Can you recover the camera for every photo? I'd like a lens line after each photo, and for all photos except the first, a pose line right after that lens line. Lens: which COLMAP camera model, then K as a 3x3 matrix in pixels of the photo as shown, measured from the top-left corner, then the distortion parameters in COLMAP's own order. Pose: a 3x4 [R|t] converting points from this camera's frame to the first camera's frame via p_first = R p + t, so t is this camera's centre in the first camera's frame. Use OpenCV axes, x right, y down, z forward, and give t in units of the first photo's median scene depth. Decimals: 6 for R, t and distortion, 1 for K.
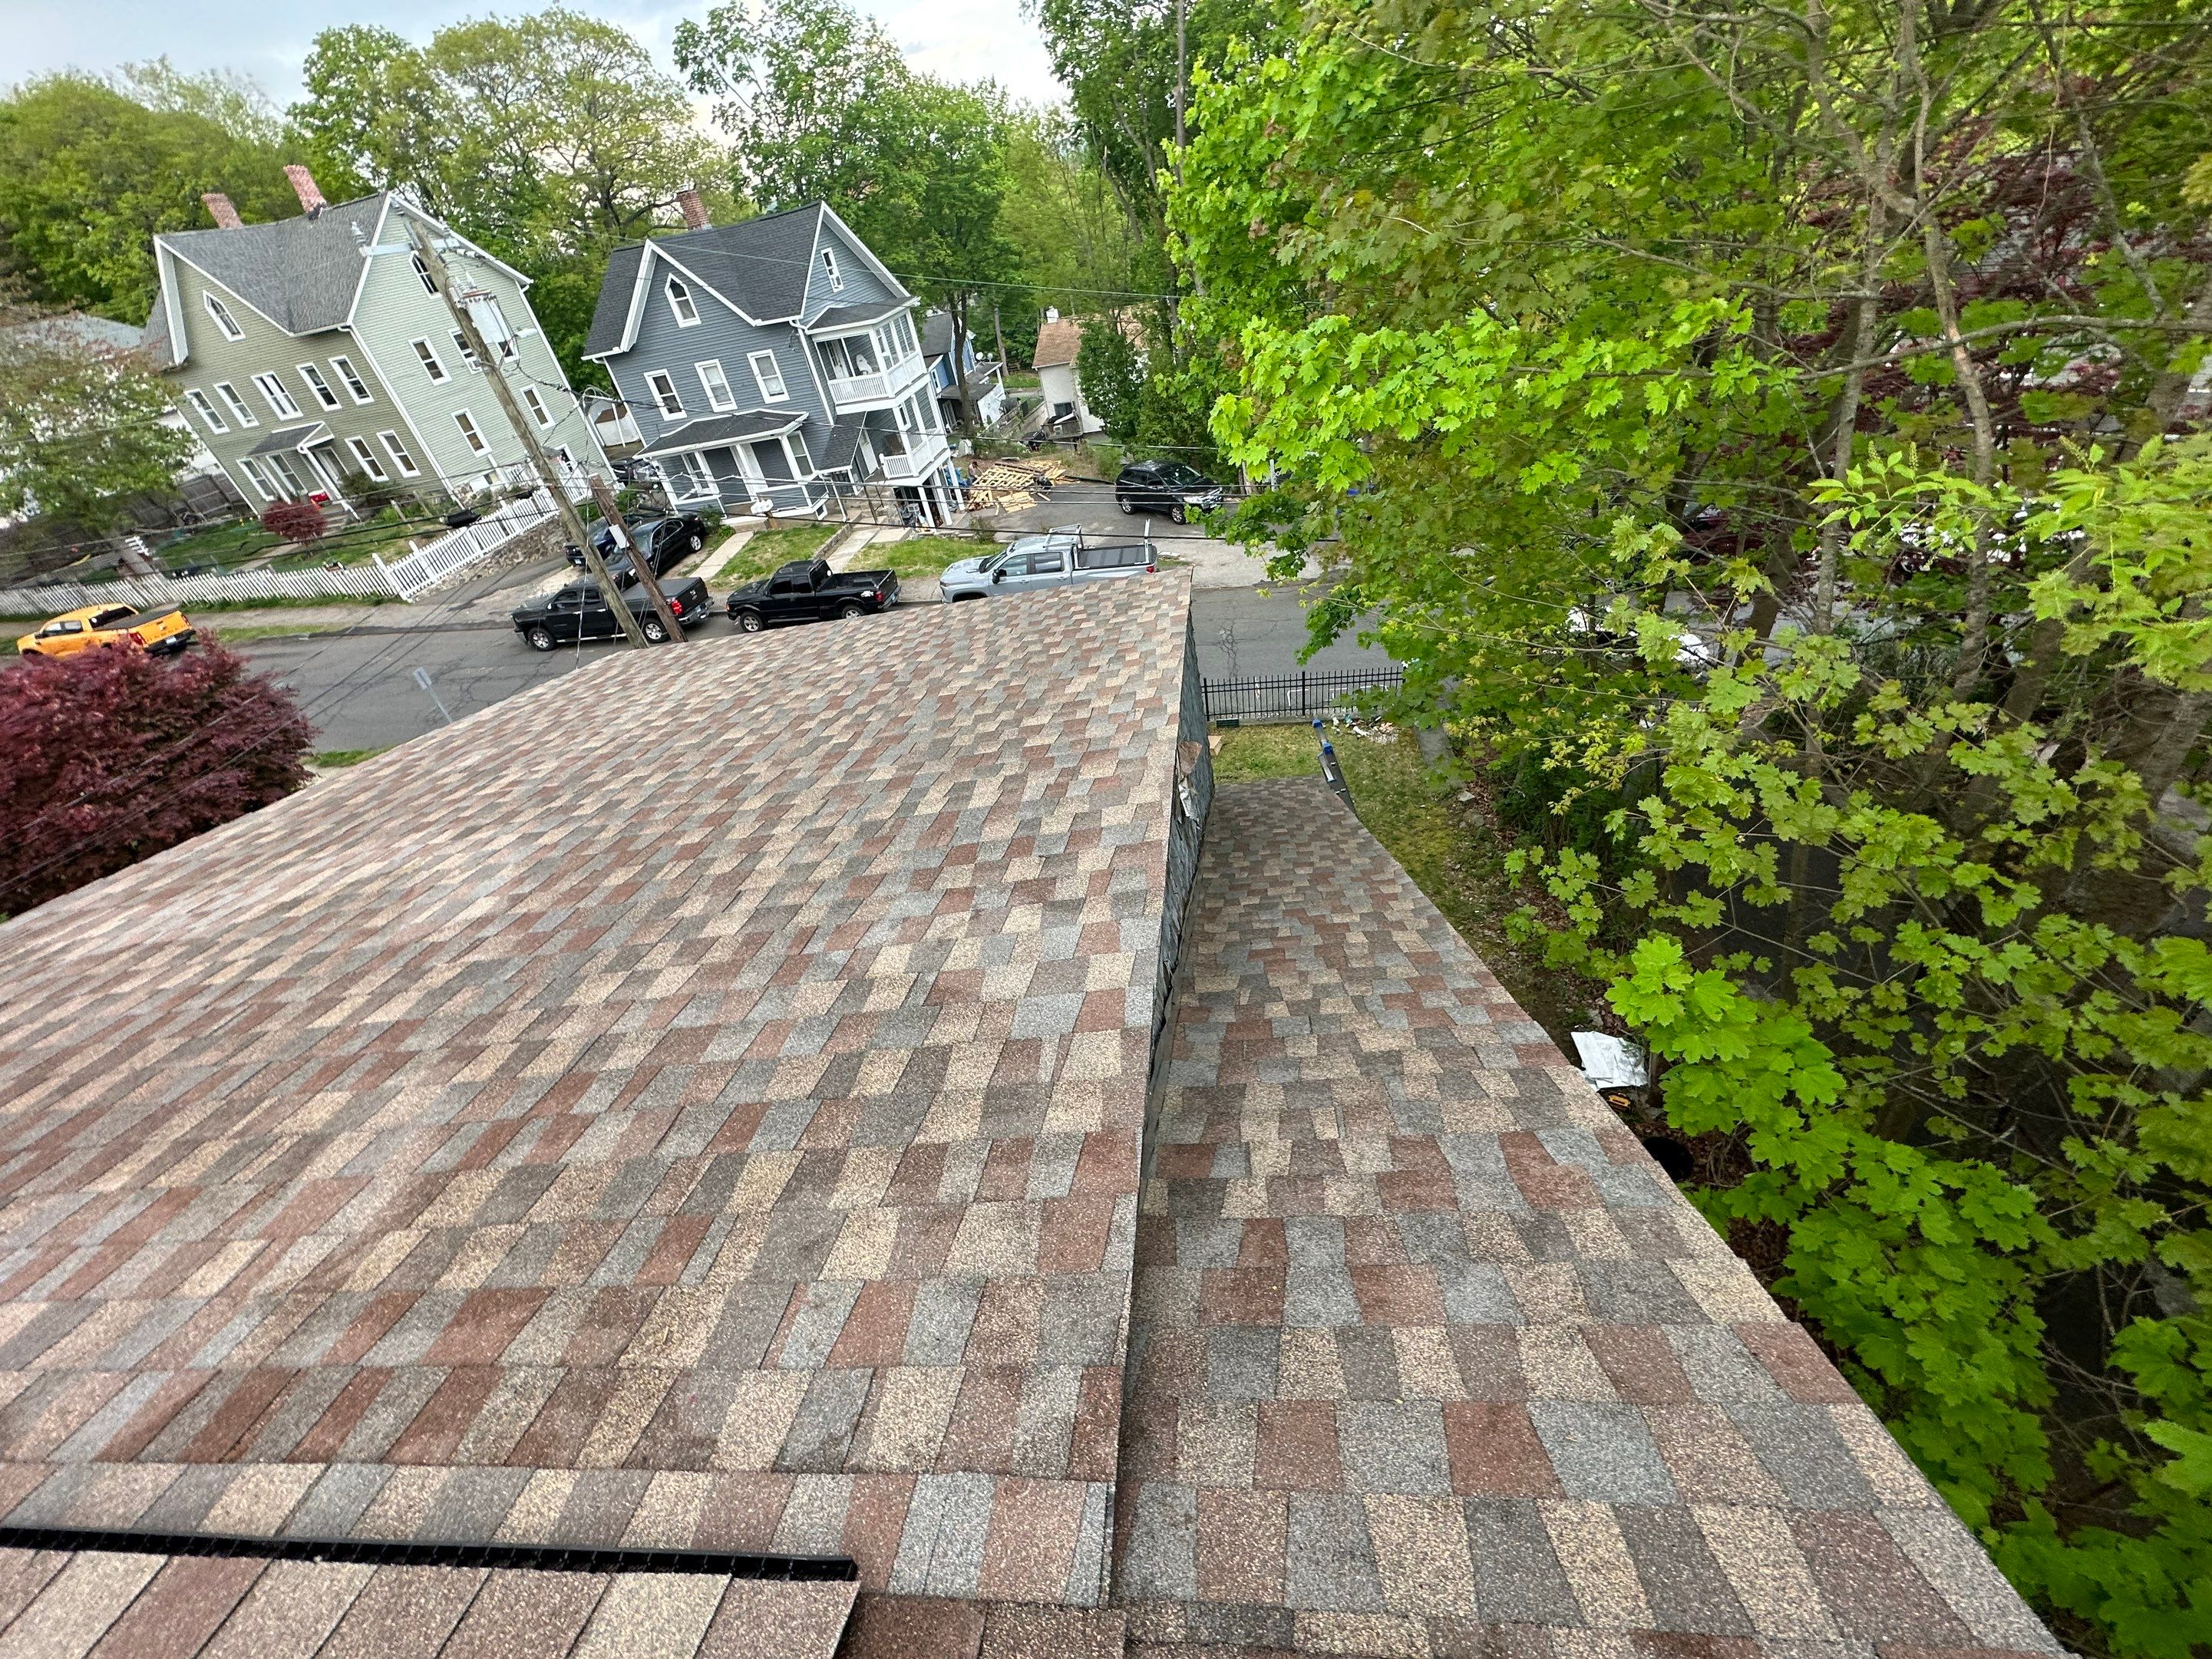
lens RADIAL K [[872.4, 0, 1106.0], [0, 872.4, 829.5], [0, 0, 1]] dist [-0.008929, 0.000858]
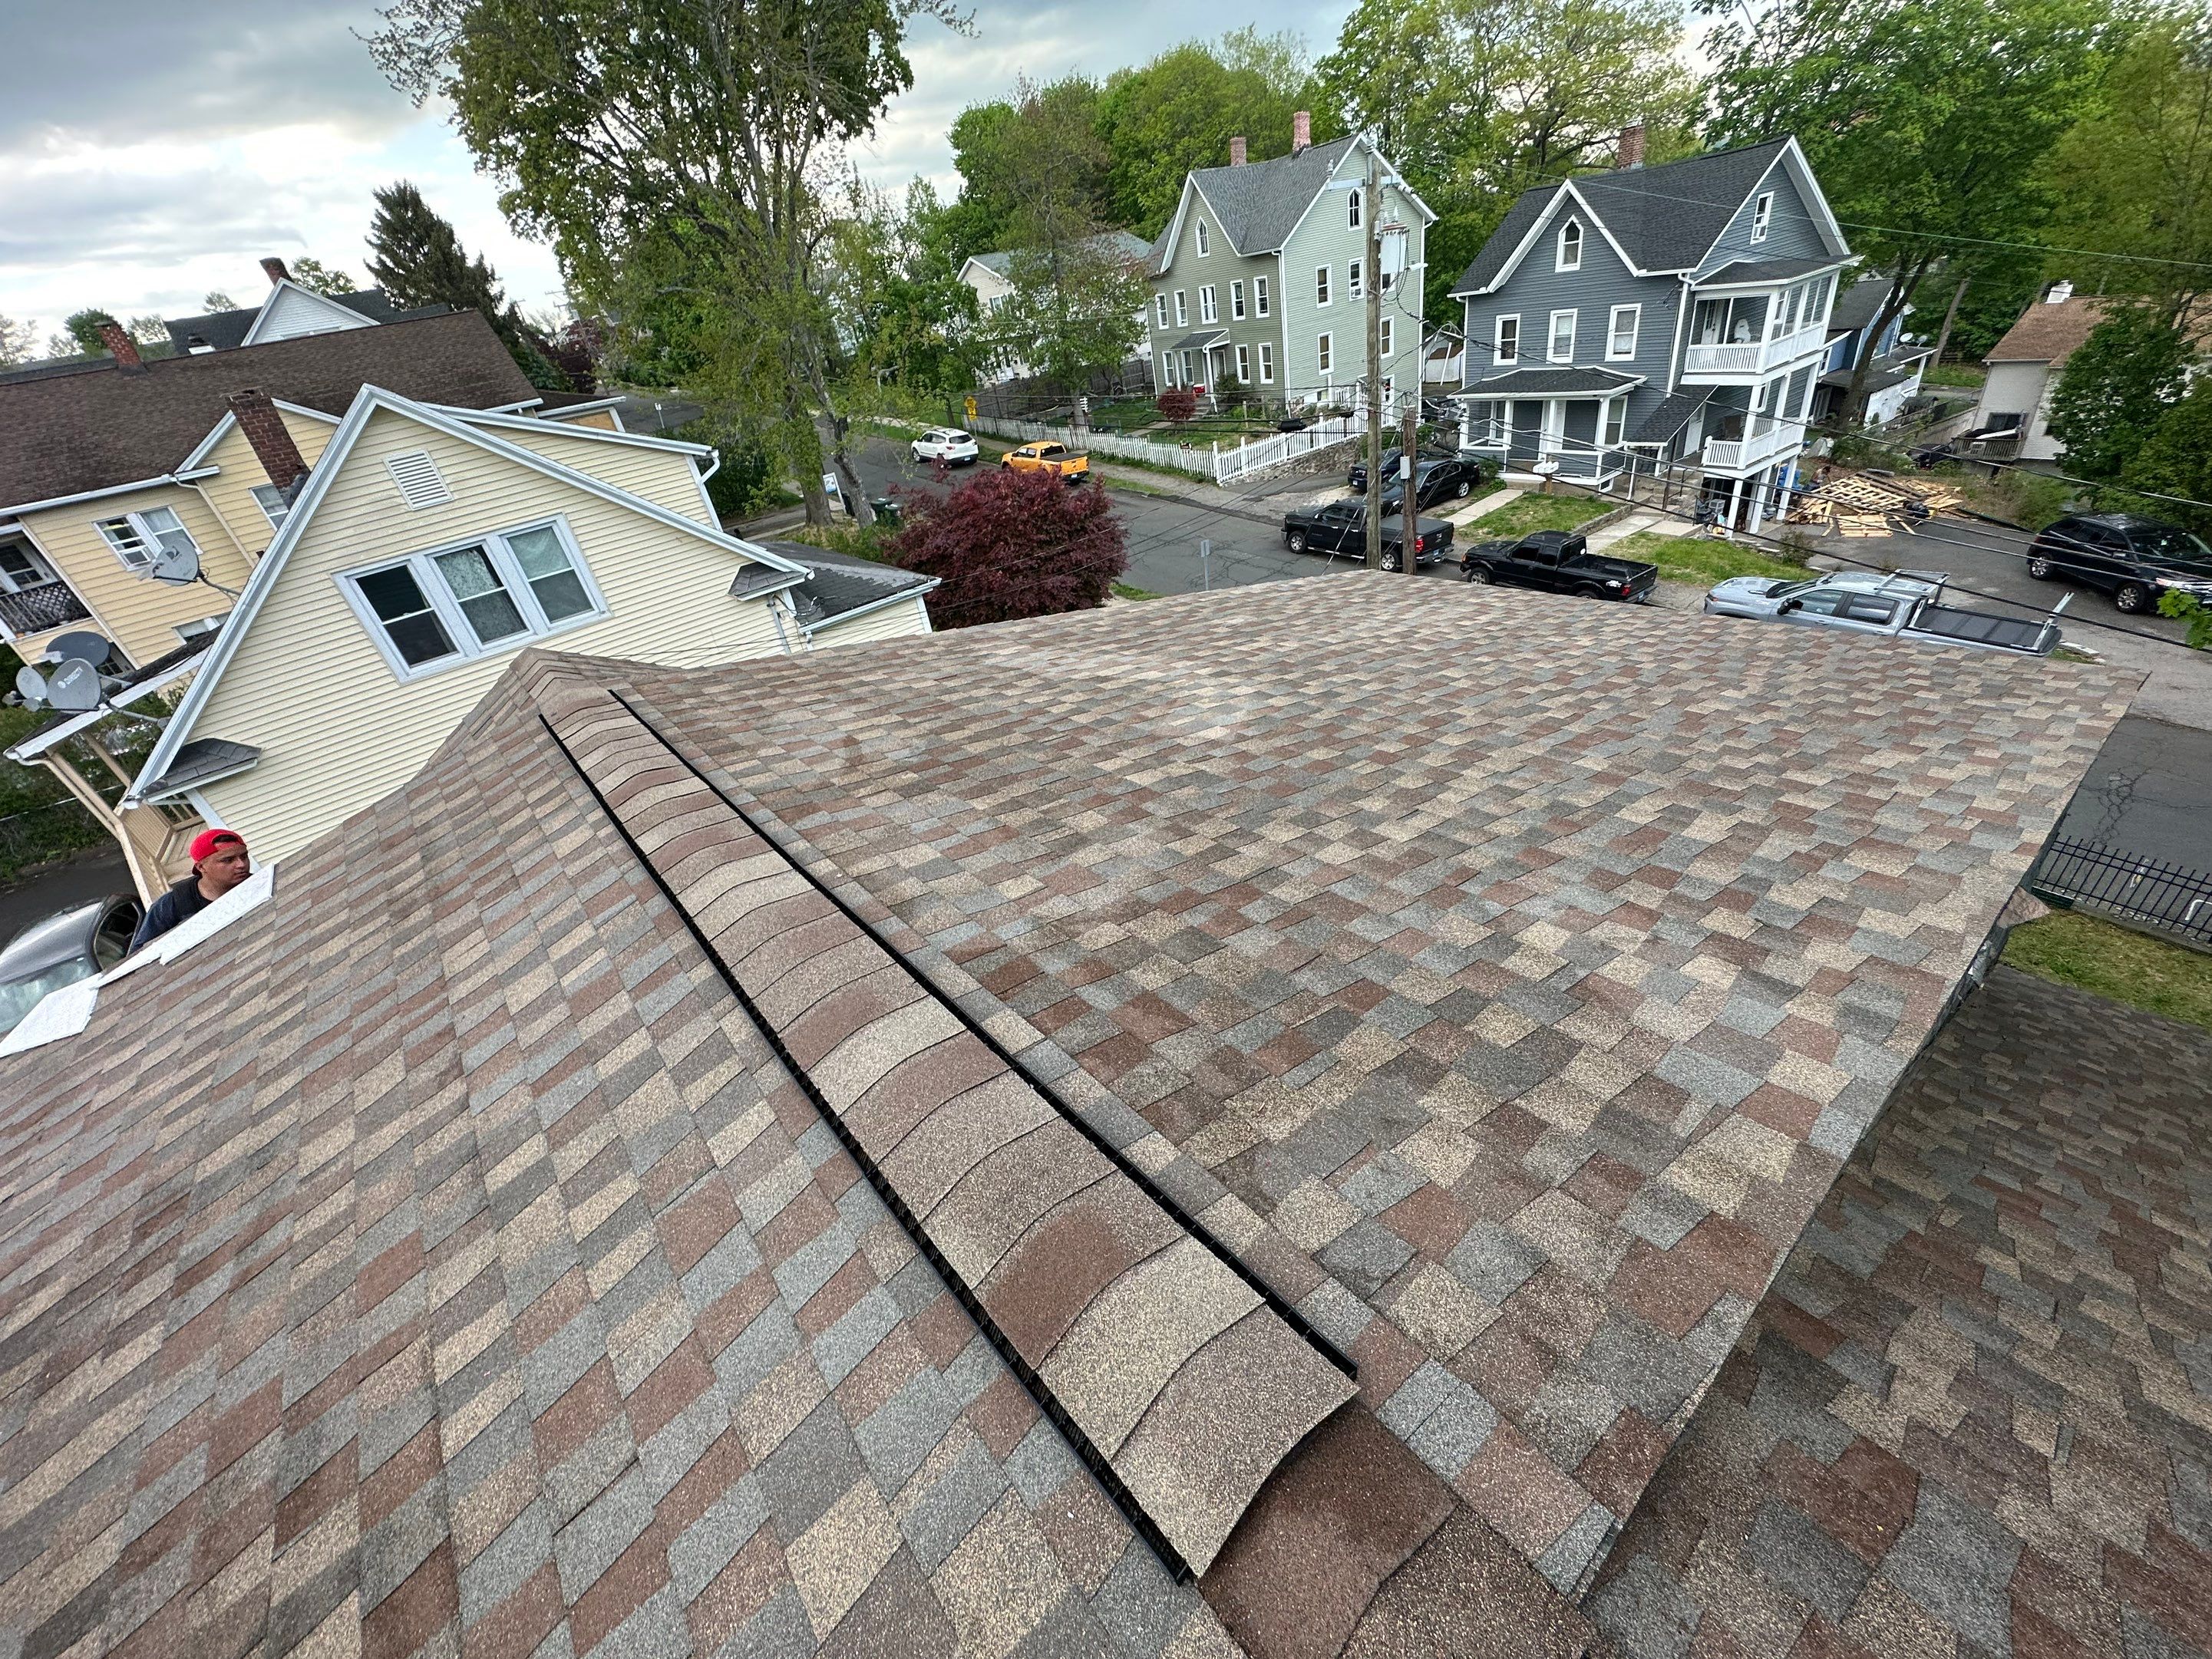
lens RADIAL K [[872.4, 0, 1106.0], [0, 872.4, 829.5], [0, 0, 1]] dist [-0.008929, 0.000858]
pose [[0.693595, 0.432990, -0.575714, -0.009706], [-0.406283, 0.895088, 0.183717, 0.007924], [0.594862, 0.106477, 0.796744, -0.009497]]
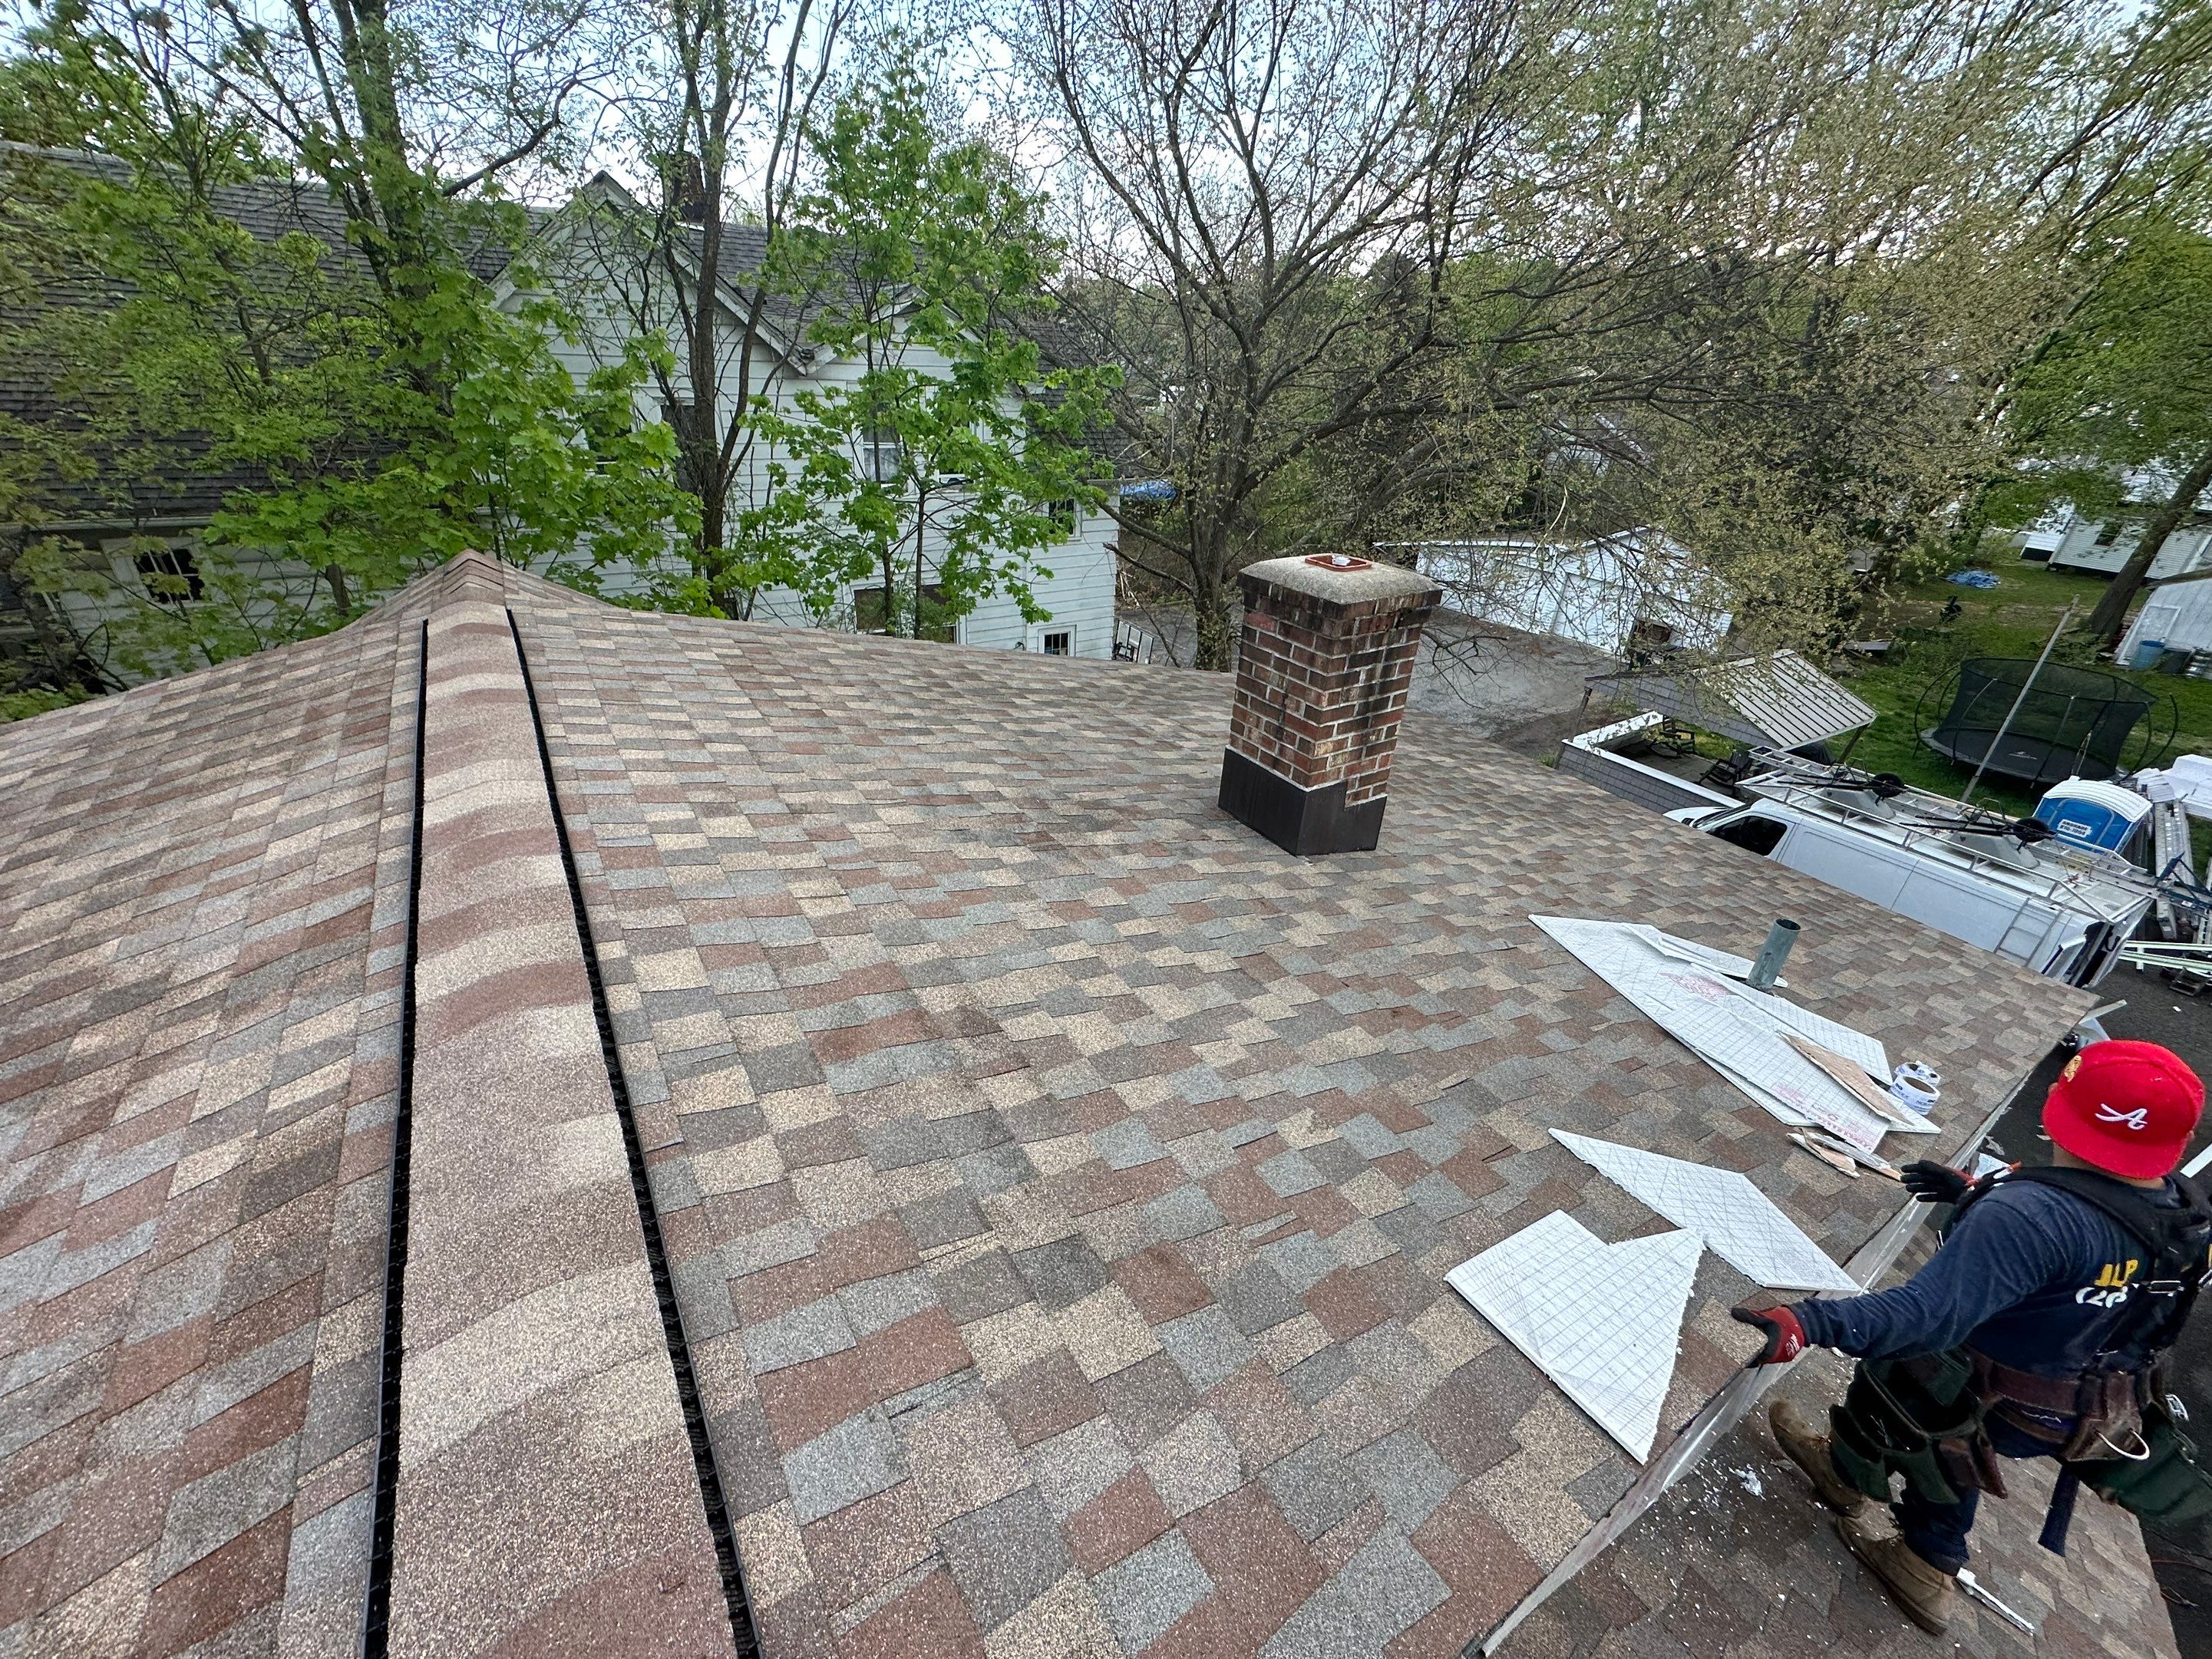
lens RADIAL K [[872.4, 0, 1106.0], [0, 872.4, 829.5], [0, 0, 1]] dist [-0.008929, 0.000858]
pose [[-0.597940, -0.257417, 0.759081, -0.312877], [0.534551, 0.577606, 0.616949, 0.037873], [-0.597263, 0.774667, -0.207771, 0.044856]]
